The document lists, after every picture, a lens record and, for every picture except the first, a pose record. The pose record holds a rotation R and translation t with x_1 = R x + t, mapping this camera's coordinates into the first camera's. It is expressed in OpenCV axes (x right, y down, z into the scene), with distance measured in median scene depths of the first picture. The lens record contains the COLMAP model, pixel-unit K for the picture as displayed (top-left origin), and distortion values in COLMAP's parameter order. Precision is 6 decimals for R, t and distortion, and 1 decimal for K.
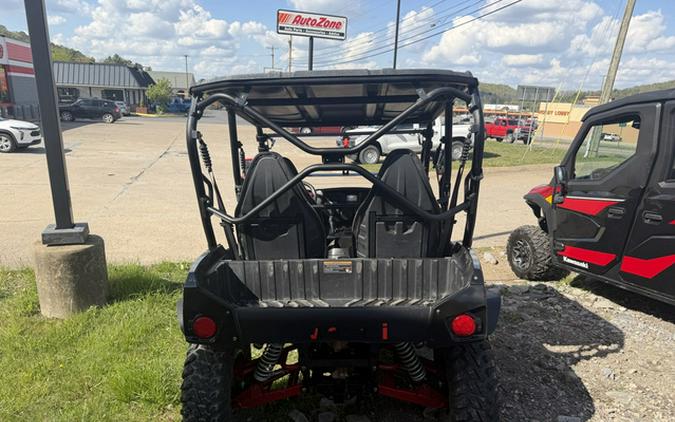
lens RADIAL K [[491.8, 0, 337.5], [0, 491.8, 211.0], [0, 0, 1]] dist [0.005768, -0.055488]
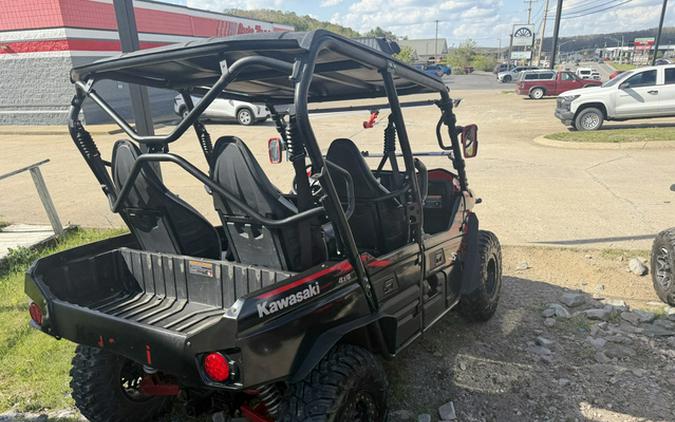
lens RADIAL K [[491.8, 0, 337.5], [0, 491.8, 211.0], [0, 0, 1]] dist [0.005768, -0.055488]
pose [[0.866283, 0.064006, -0.495437, 0.117132], [-0.029419, 0.996573, 0.077308, -0.011933], [0.498687, -0.052396, 0.865197, 0.064047]]
